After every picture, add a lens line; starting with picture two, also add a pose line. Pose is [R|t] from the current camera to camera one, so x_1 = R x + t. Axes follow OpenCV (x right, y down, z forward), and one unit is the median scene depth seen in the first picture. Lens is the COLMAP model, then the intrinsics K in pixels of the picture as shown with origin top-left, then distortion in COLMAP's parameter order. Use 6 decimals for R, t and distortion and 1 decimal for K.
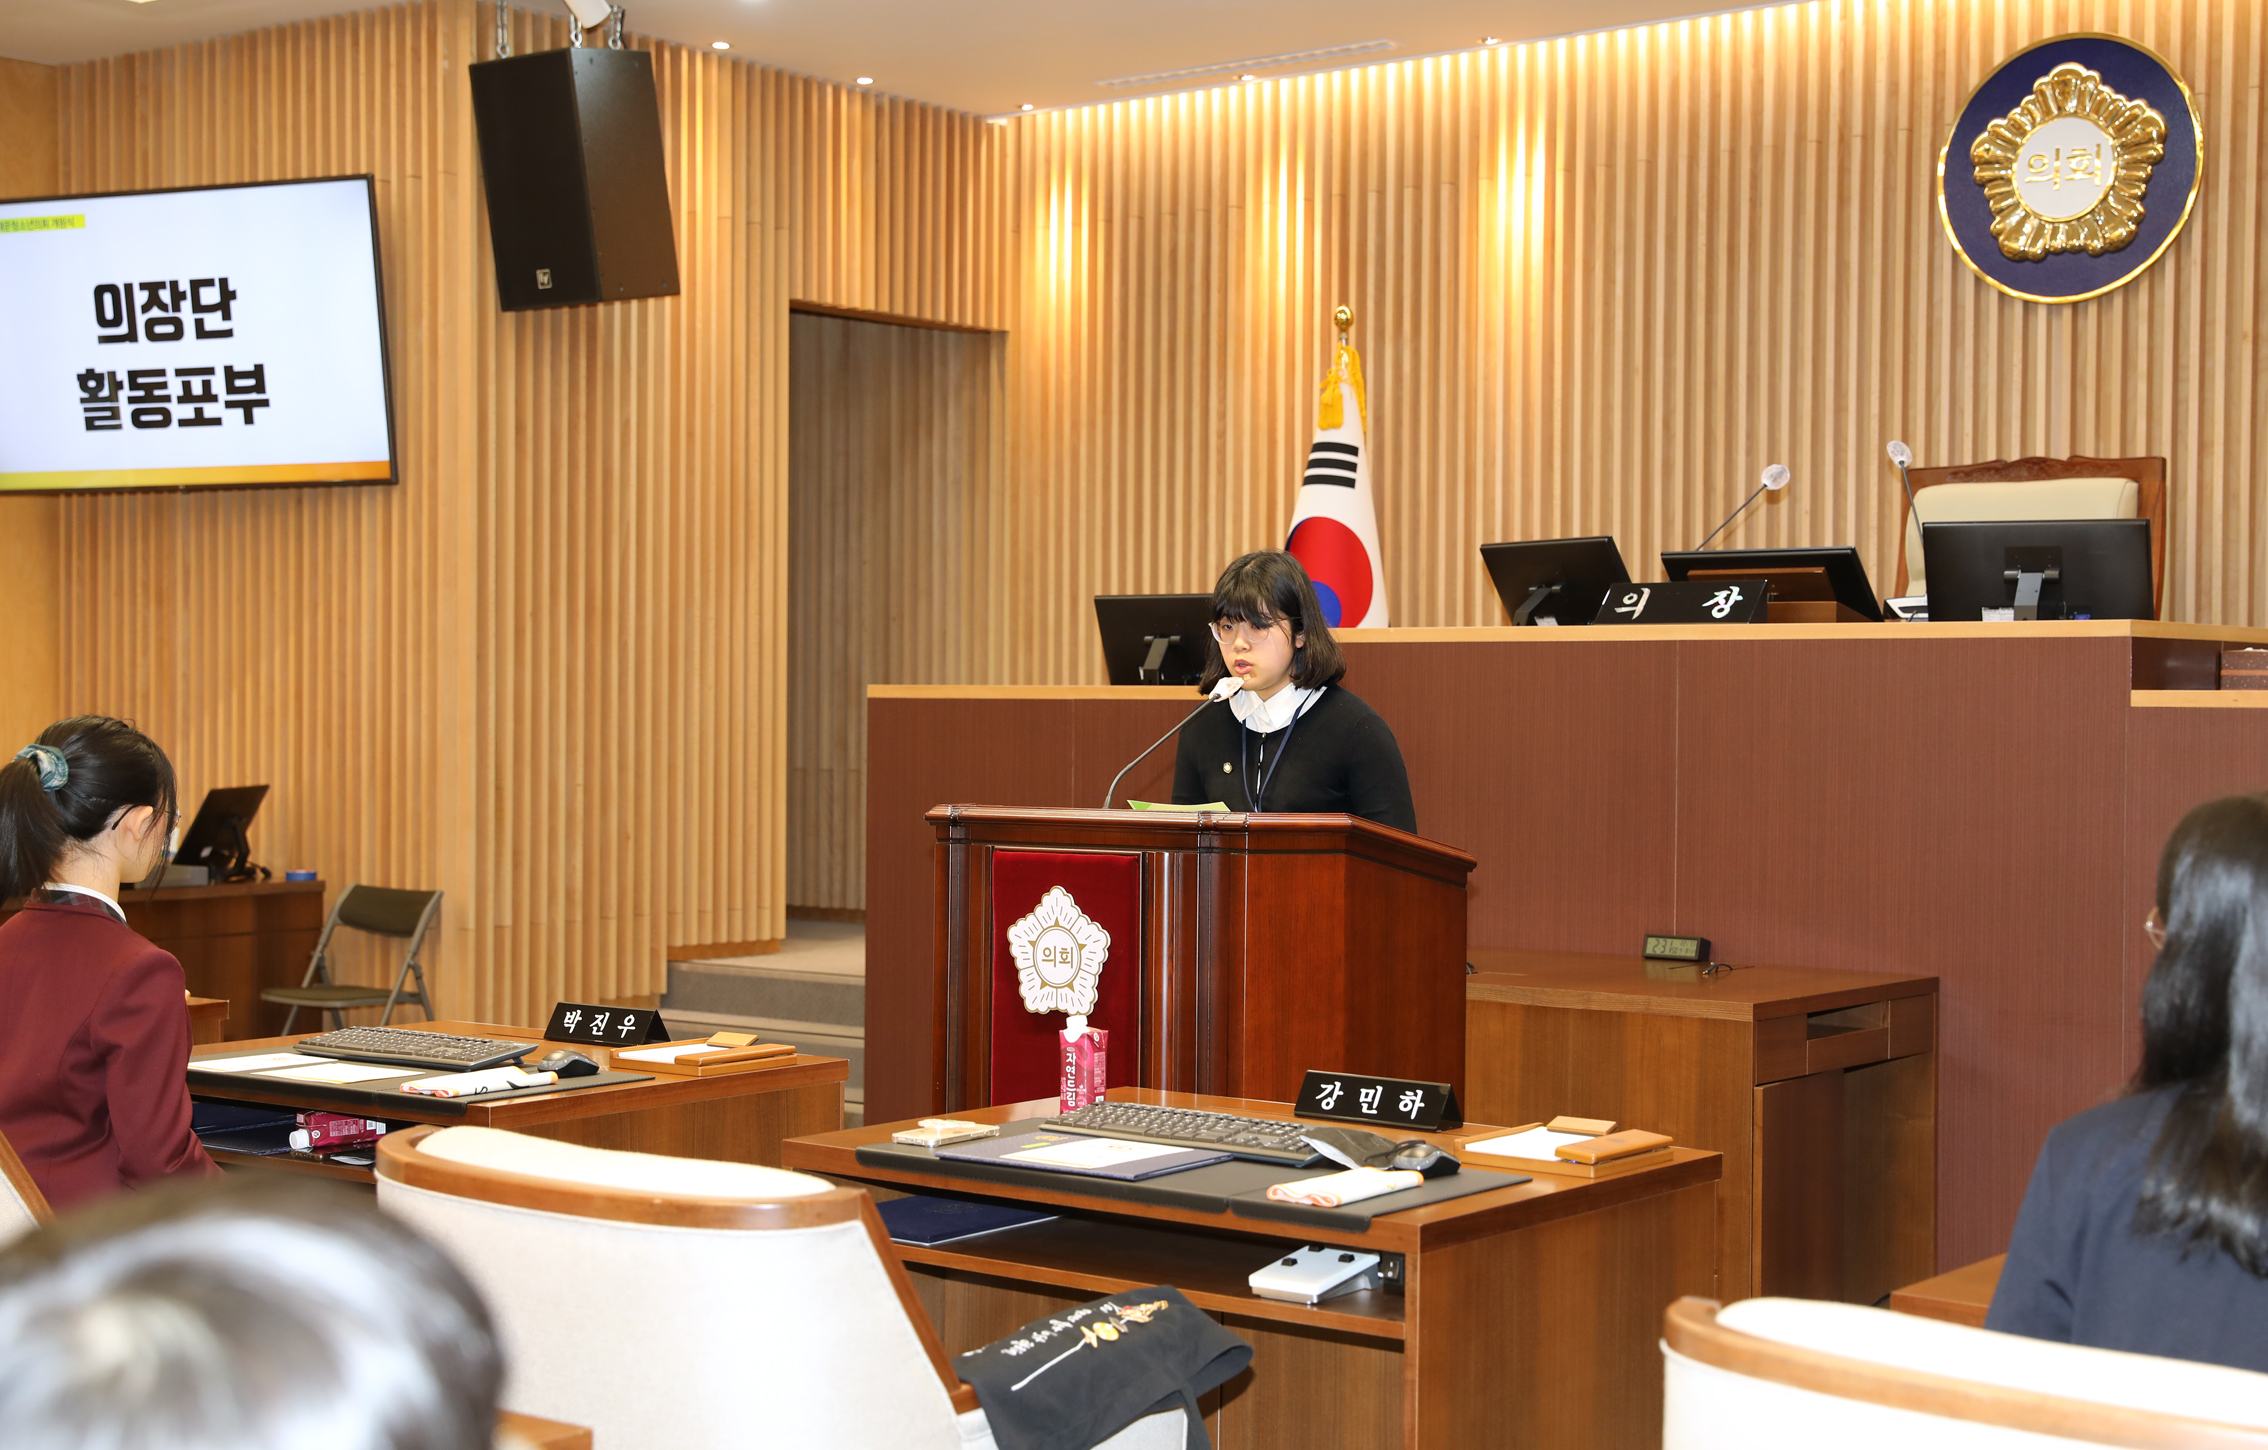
lens RADIAL K [[3250.3, 0, 1134.0], [0, 3250.3, 725.0], [0, 0, 1]] dist [0.105007, -0.000834]
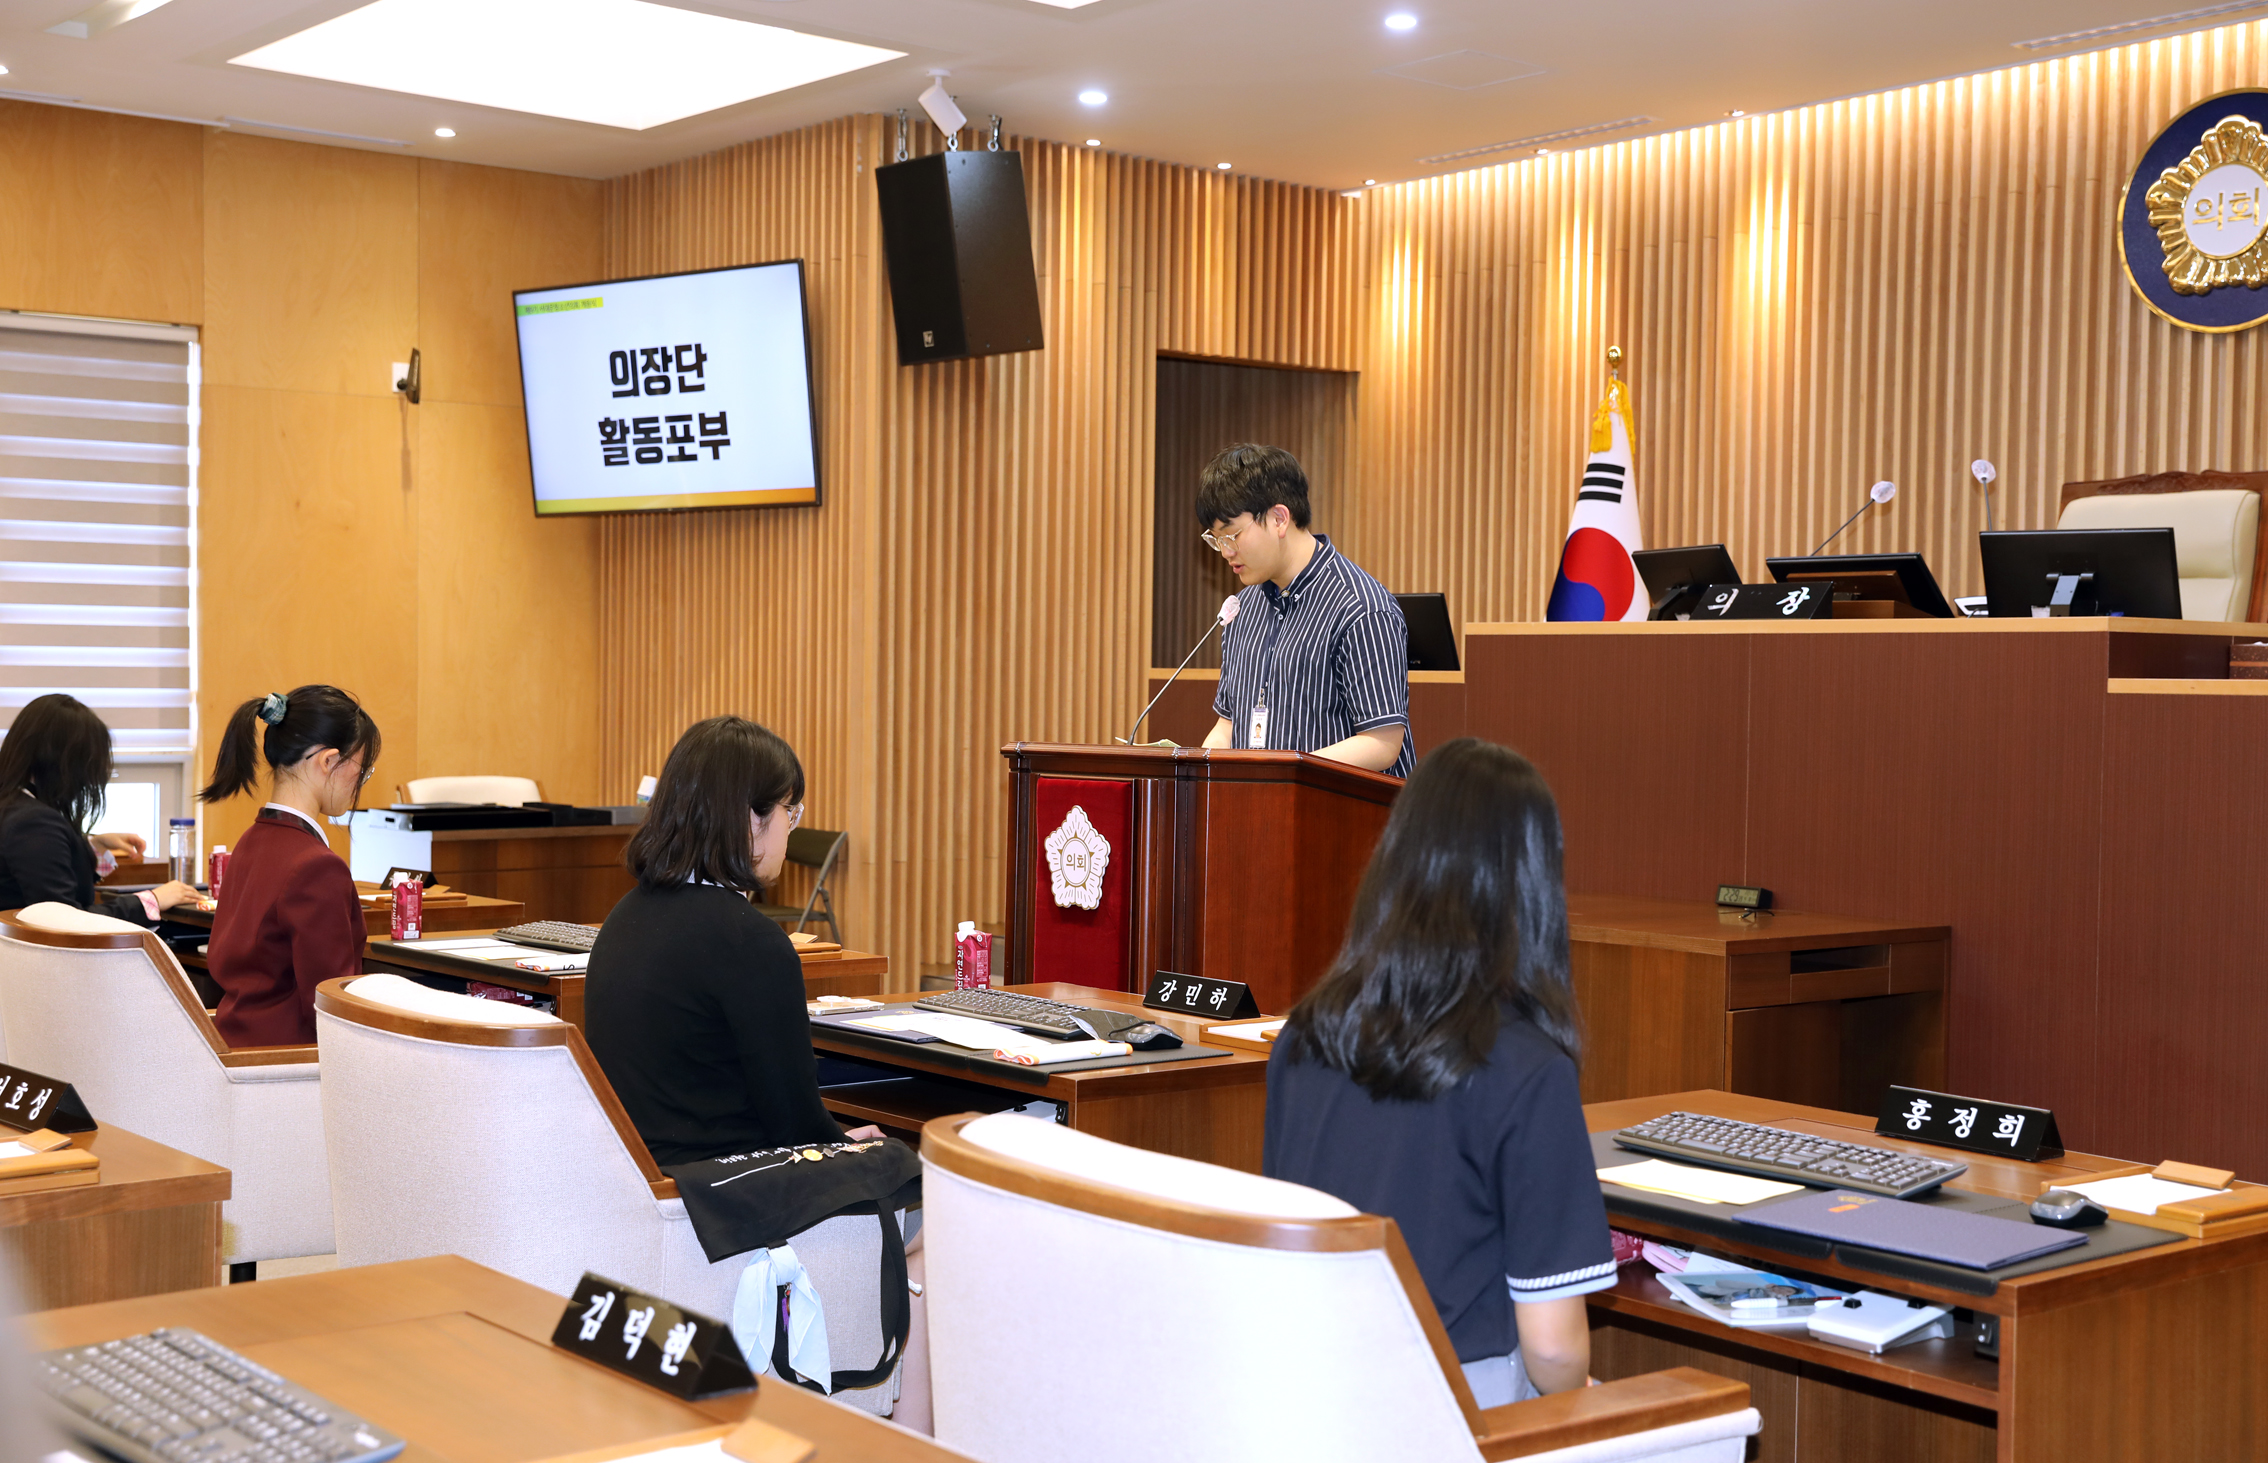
lens RADIAL K [[2849.2, 0, 1095.9], [0, 2849.2, 739.2], [0, 0, 1]] dist [0.056160, 0.061518]
pose [[0.972684, 0.012733, -0.231784, 0.127023], [-0.010327, 0.999879, 0.011594, 0.001715], [0.231904, -0.008884, 0.972698, -0.035344]]
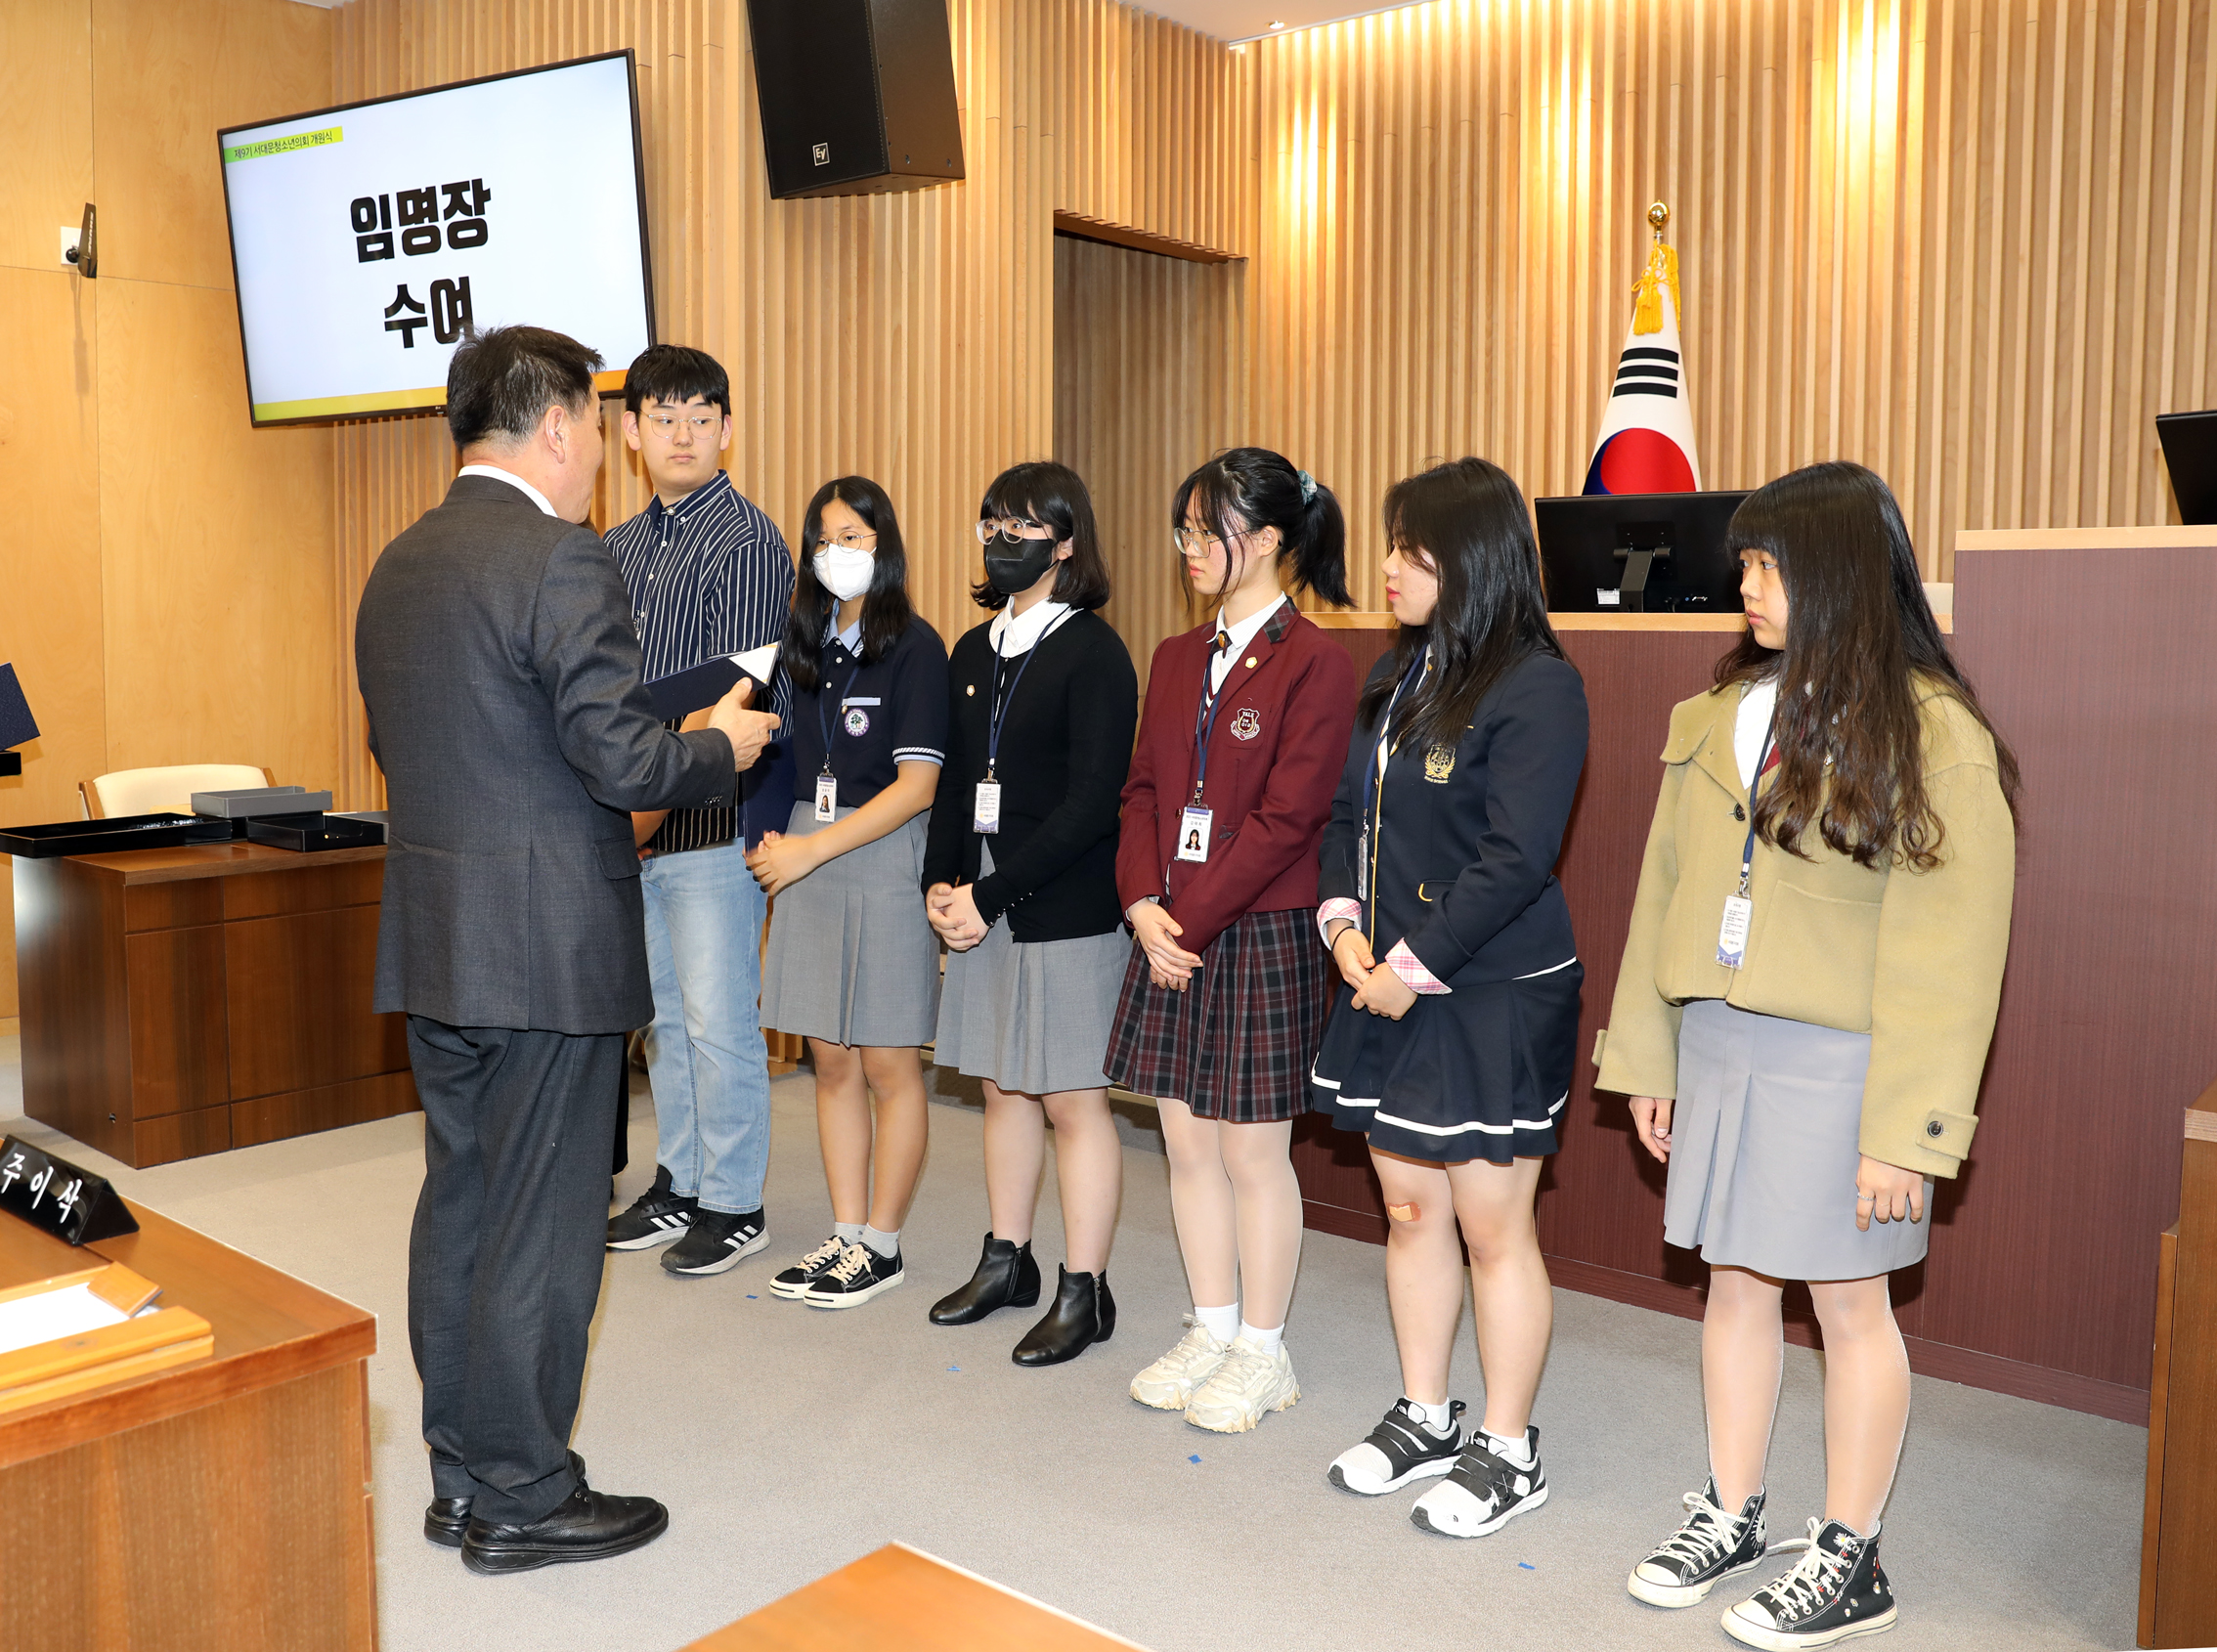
lens RADIAL K [[1935.4, 0, 919.6], [0, 1935.4, 759.8], [0, 0, 1]] dist [-0.091524, 0.015397]
pose [[0.997025, 0.000602, -0.077077, -0.108380], [0.004519, 0.997793, 0.066247, -0.006892], [0.076946, -0.066398, 0.994822, 0.452060]]
